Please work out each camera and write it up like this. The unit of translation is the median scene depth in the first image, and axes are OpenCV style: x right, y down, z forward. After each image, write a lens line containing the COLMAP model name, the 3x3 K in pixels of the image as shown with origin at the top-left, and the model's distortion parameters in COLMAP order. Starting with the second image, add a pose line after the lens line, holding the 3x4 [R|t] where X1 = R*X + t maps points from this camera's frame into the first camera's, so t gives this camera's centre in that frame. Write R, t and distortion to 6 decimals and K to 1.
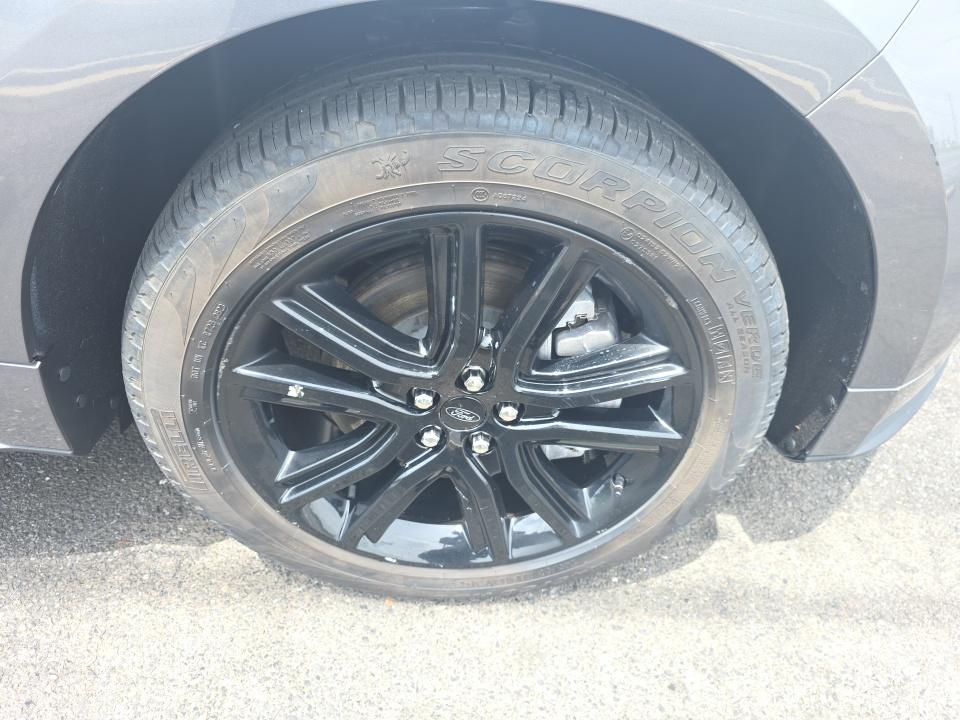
lens RADIAL K [[670.4, 0, 480.0], [0, 670.4, 360.0], [0, 0, 1]] dist [0.029147, -0.006633]
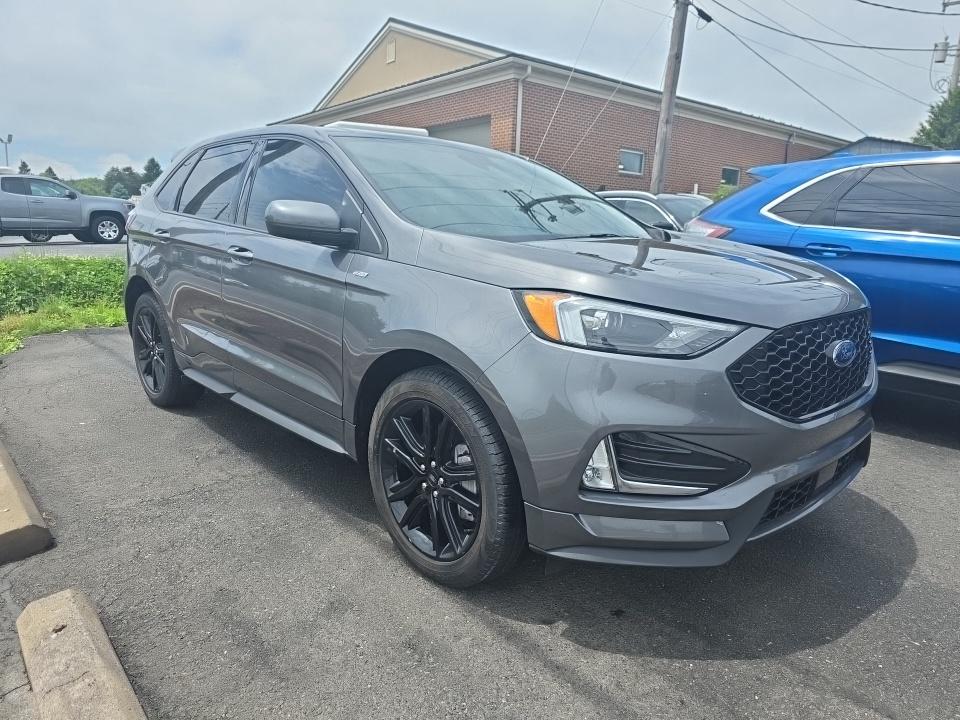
lens RADIAL K [[670.4, 0, 480.0], [0, 670.4, 360.0], [0, 0, 1]] dist [0.029147, -0.006633]
pose [[0.648487, 0.093613, -0.755448, 2.311660], [-0.468231, 0.831517, -0.298897, 0.439096], [0.600187, 0.547555, 0.583060, -0.878930]]
